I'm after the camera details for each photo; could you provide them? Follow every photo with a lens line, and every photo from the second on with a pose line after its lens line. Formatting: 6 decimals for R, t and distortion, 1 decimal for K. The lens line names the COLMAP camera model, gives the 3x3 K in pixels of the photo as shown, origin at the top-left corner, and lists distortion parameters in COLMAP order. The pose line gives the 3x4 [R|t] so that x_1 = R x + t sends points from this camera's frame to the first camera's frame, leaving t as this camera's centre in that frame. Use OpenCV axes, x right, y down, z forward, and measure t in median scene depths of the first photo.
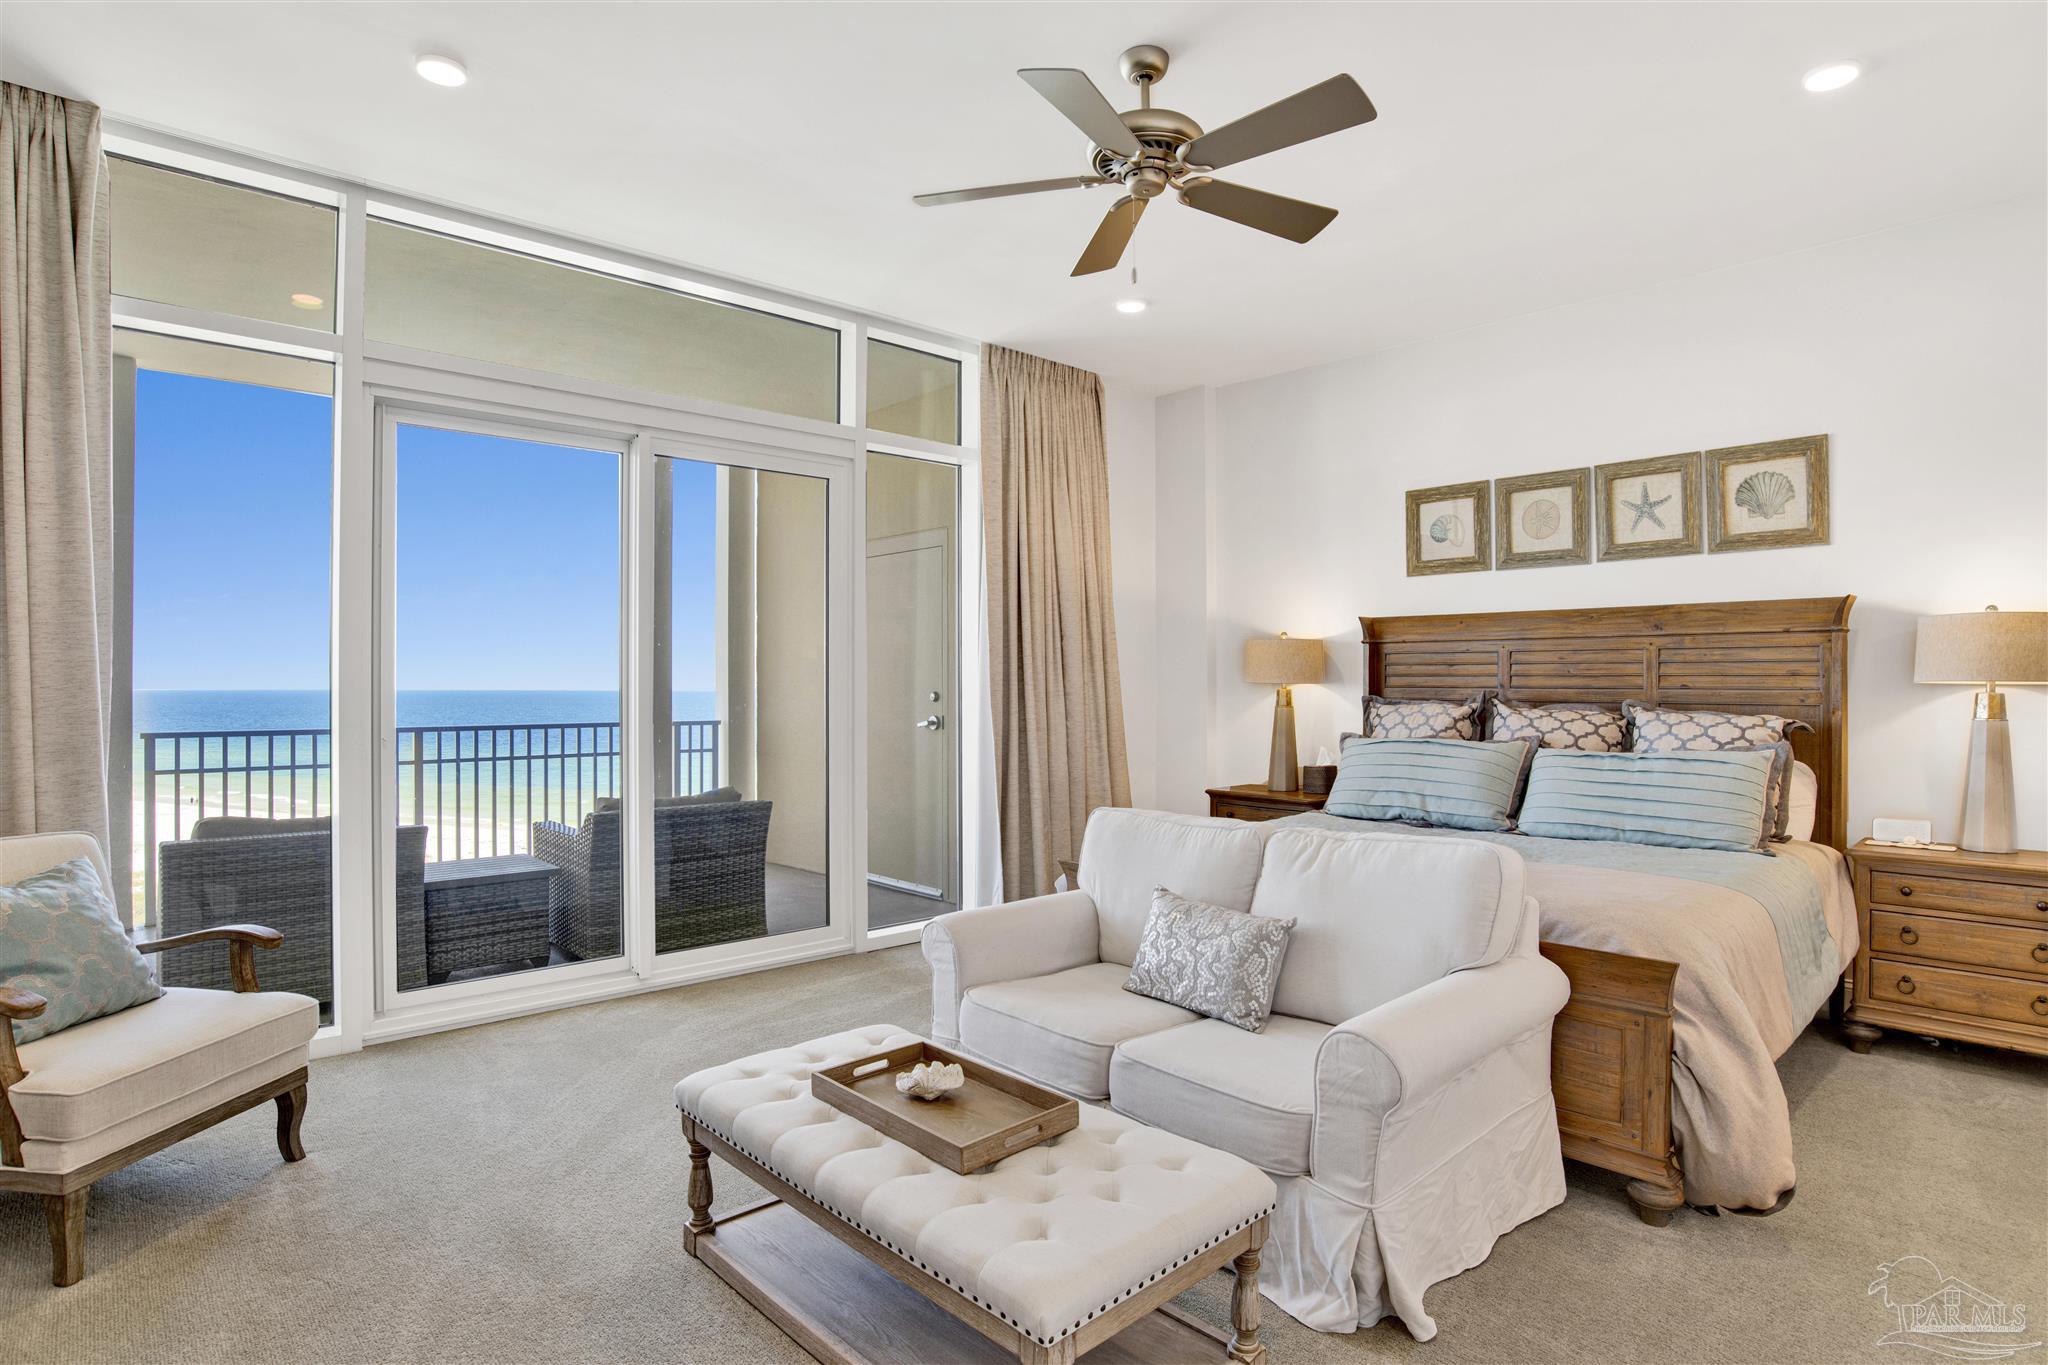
lens RADIAL K [[1089.4, 0, 1047.1], [0, 1089.4, 682.5], [0, 0, 1]] dist [-0.052658, 0.020948]
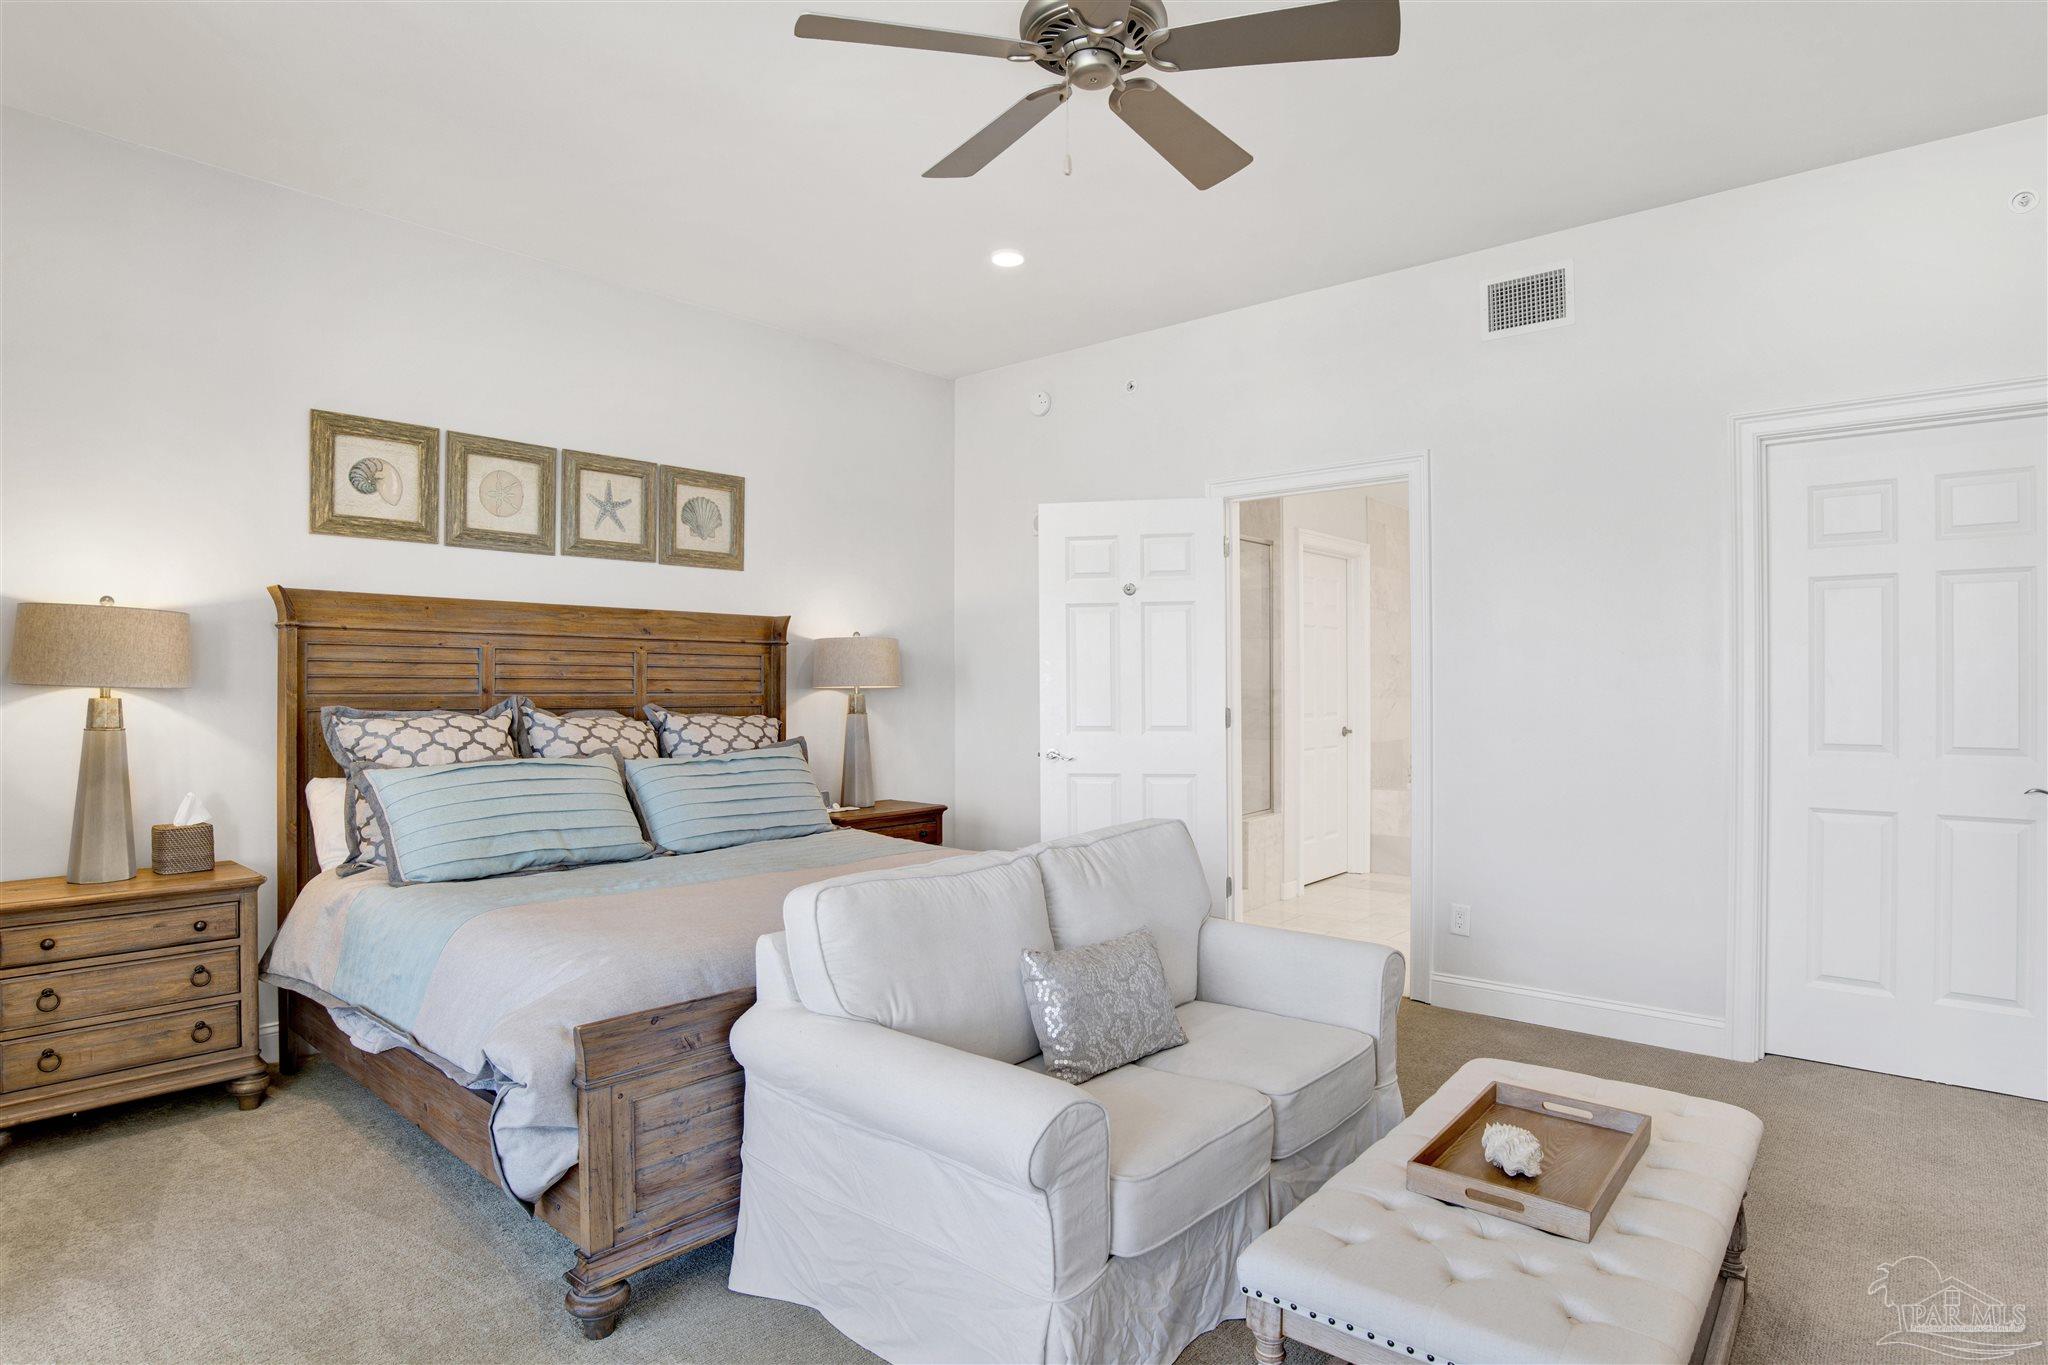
lens RADIAL K [[1089.4, 0, 1047.1], [0, 1089.4, 682.5], [0, 0, 1]] dist [-0.052658, 0.020948]
pose [[-0.091451, -0.001090, 0.995809, -0.451429], [-0.005557, 0.999984, 0.000585, -0.006389], [-0.995794, -0.005480, -0.091456, 0.693560]]
